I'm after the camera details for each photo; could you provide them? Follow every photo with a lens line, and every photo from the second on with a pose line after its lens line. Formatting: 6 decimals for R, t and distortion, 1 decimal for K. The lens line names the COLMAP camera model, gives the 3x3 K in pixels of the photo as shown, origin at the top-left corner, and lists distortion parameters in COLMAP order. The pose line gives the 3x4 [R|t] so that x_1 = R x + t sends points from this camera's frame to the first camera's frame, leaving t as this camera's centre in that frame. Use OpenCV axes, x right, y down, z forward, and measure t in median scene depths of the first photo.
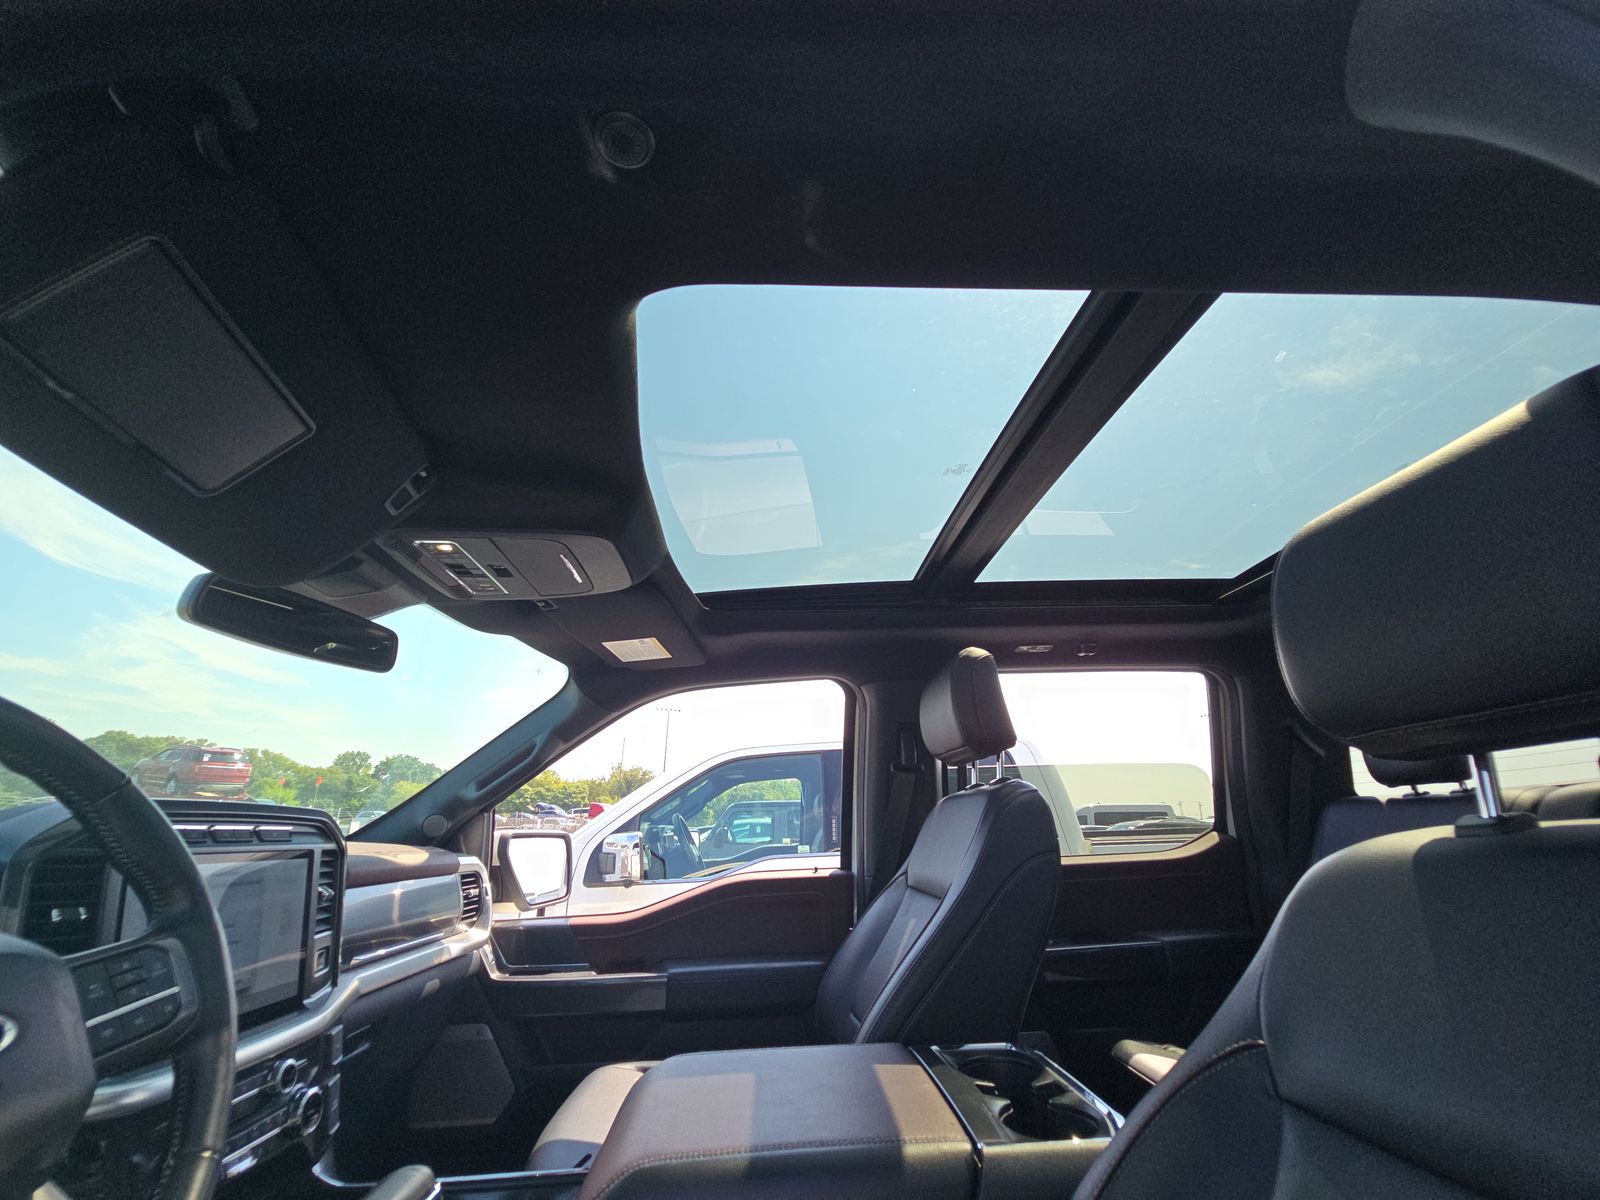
lens RADIAL K [[656.3, 0, 800.0], [0, 656.3, 600.0], [0, 0, 1]] dist [0.001904, -0.013652]
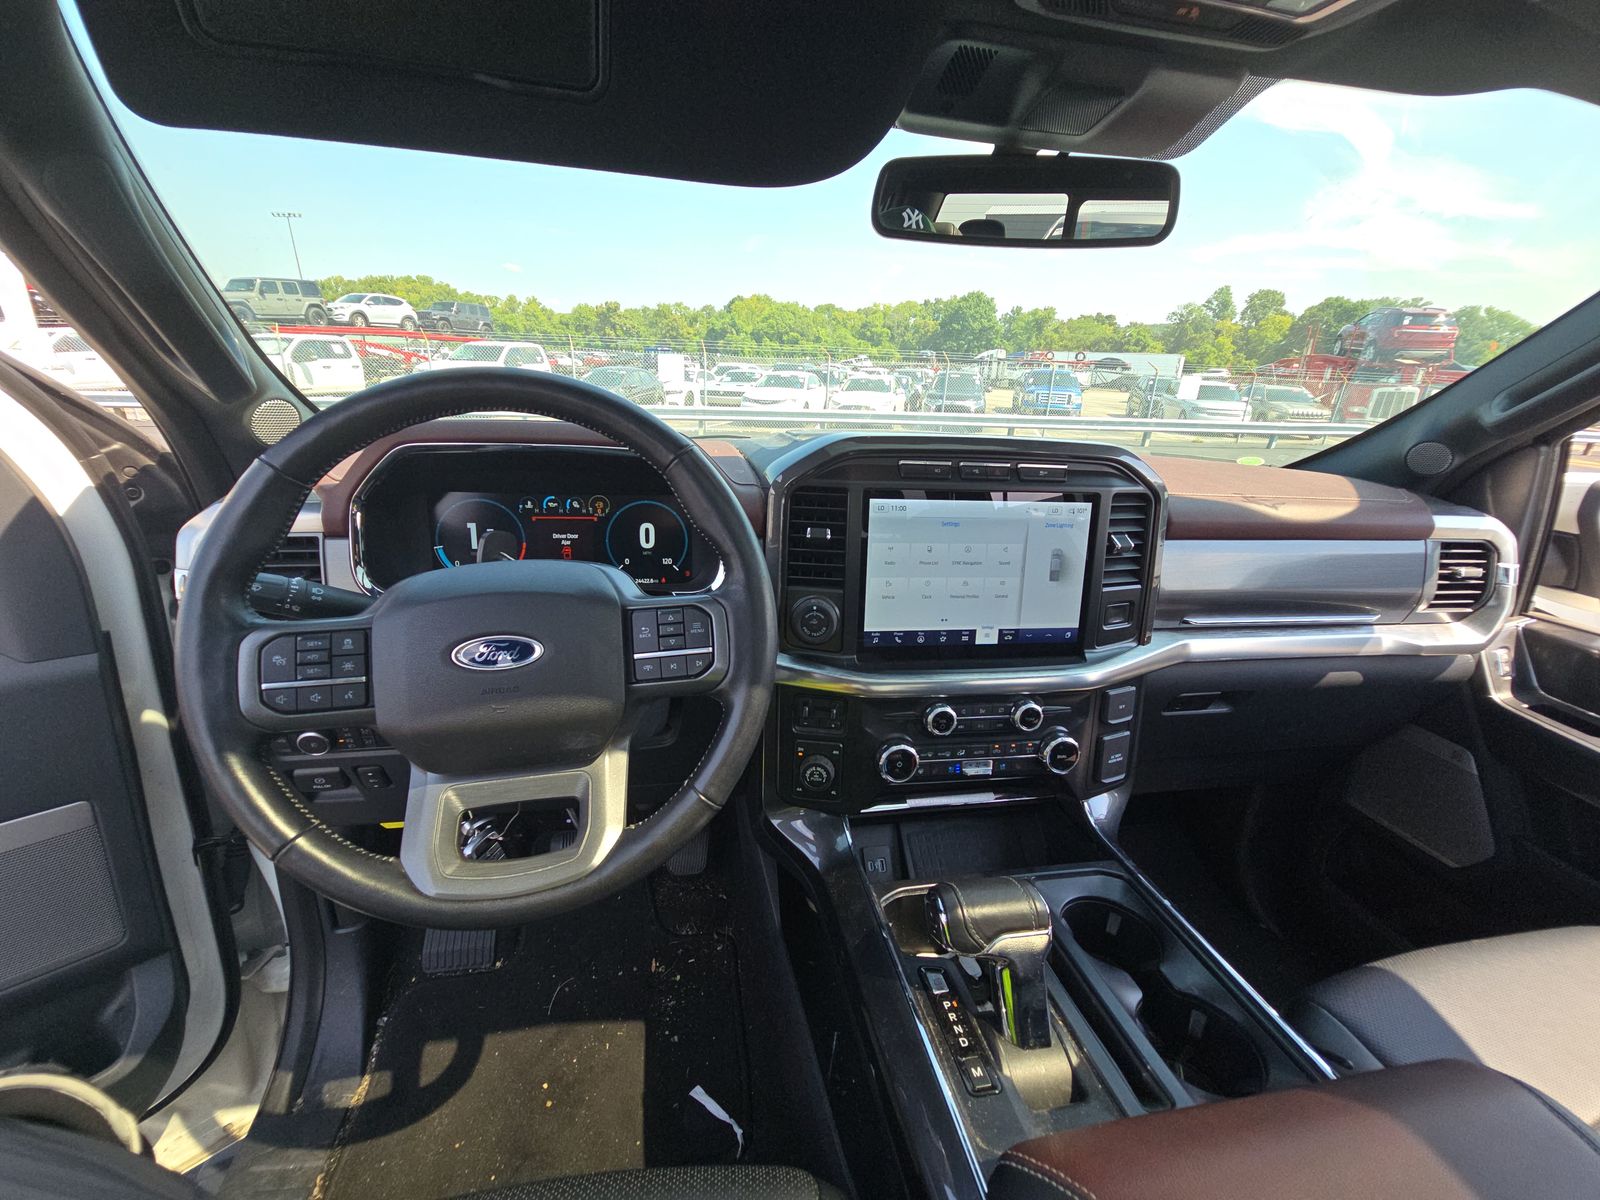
lens RADIAL K [[656.3, 0, 800.0], [0, 656.3, 600.0], [0, 0, 1]] dist [0.001904, -0.013652]
pose [[0.100369, 0.347543, -0.932277, 0.026568], [0.290033, 0.886093, 0.361551, 0.060844], [0.951739, -0.306679, -0.011862, 0.400681]]
